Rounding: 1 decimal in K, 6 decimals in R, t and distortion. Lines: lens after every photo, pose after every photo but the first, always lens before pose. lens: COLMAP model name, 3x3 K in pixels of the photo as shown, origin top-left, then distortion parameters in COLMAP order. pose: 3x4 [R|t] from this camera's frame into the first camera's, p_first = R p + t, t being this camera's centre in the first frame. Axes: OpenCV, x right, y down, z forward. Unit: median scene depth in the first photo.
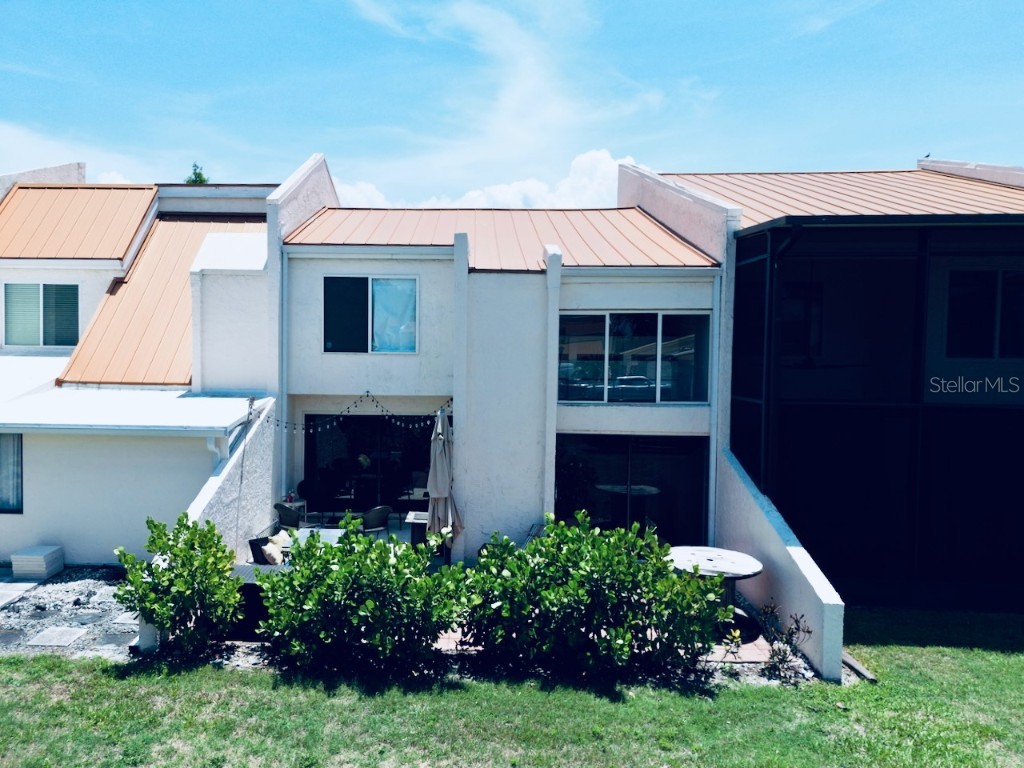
lens RADIAL K [[742.2, 0, 419.3], [0, 742.2, 369.9], [0, 0, 1]] dist [-0.000650, 0.003808]
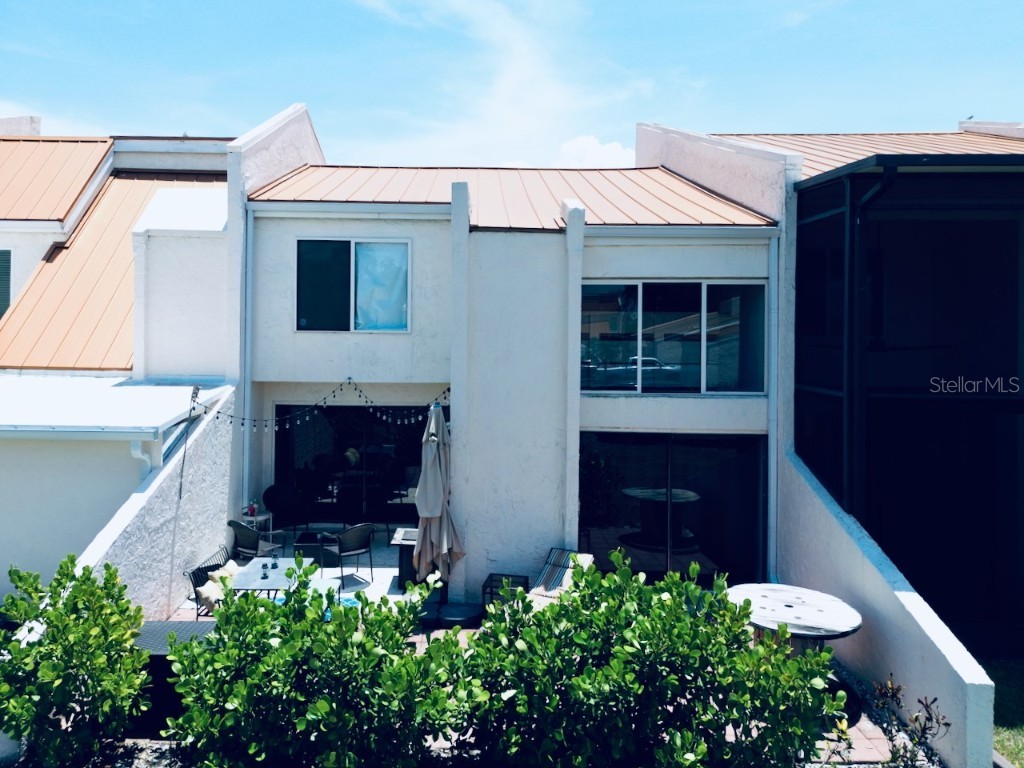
lens RADIAL K [[757.5, 0, 454.1], [0, 757.5, 308.3], [0, 0, 1]] dist [0.003272, -0.000833]
pose [[0.999152, 0.001736, 0.041133, 0.015596], [0.000469, 0.998566, -0.053535, -0.004085], [-0.041167, 0.053509, 0.997718, 0.182981]]
